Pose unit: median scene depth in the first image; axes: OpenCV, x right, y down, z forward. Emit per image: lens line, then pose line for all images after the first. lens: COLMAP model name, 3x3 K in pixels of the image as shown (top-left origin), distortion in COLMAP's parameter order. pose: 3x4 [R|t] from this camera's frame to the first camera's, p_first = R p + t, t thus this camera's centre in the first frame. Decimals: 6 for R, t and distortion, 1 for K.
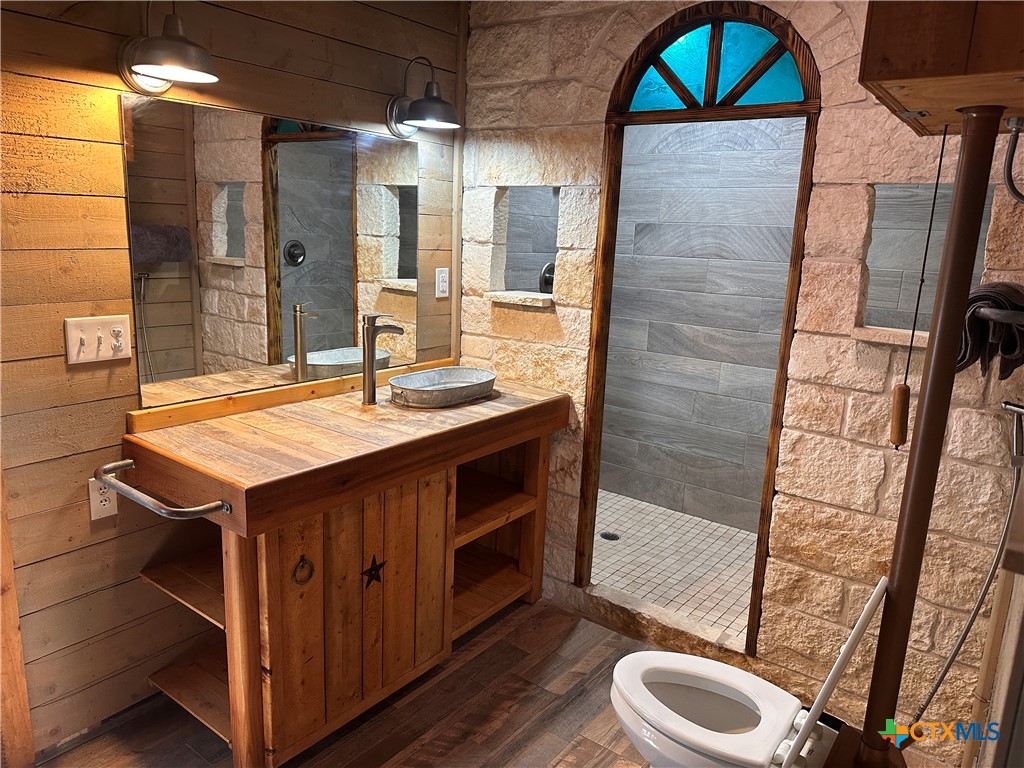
lens RADIAL K [[689.4, 0, 505.8], [0, 689.4, 389.5], [0, 0, 1]] dist [-0.055059, -0.018440]
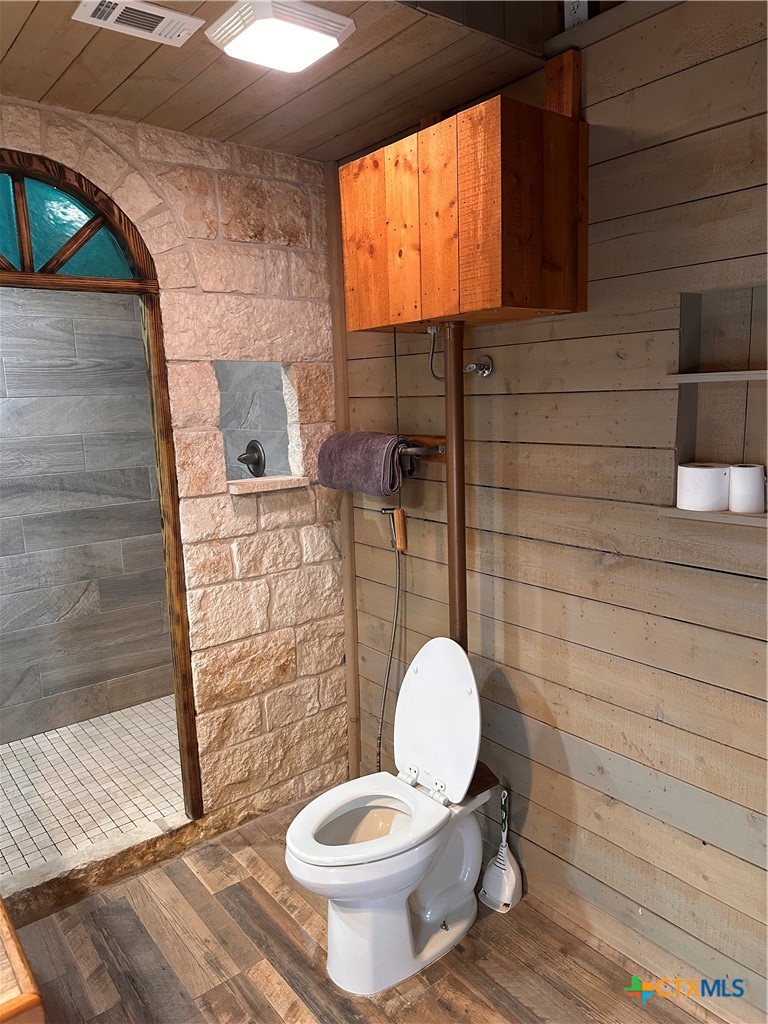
lens RADIAL K [[689.4, 0, 381.8], [0, 689.4, 508.3], [0, 0, 1]] dist [-0.055059, -0.018440]
pose [[0.178024, -0.192702, 0.964973, -0.547472], [0.241239, 0.959259, 0.147056, -0.153602], [-0.953998, 0.206609, 0.217258, 0.480370]]
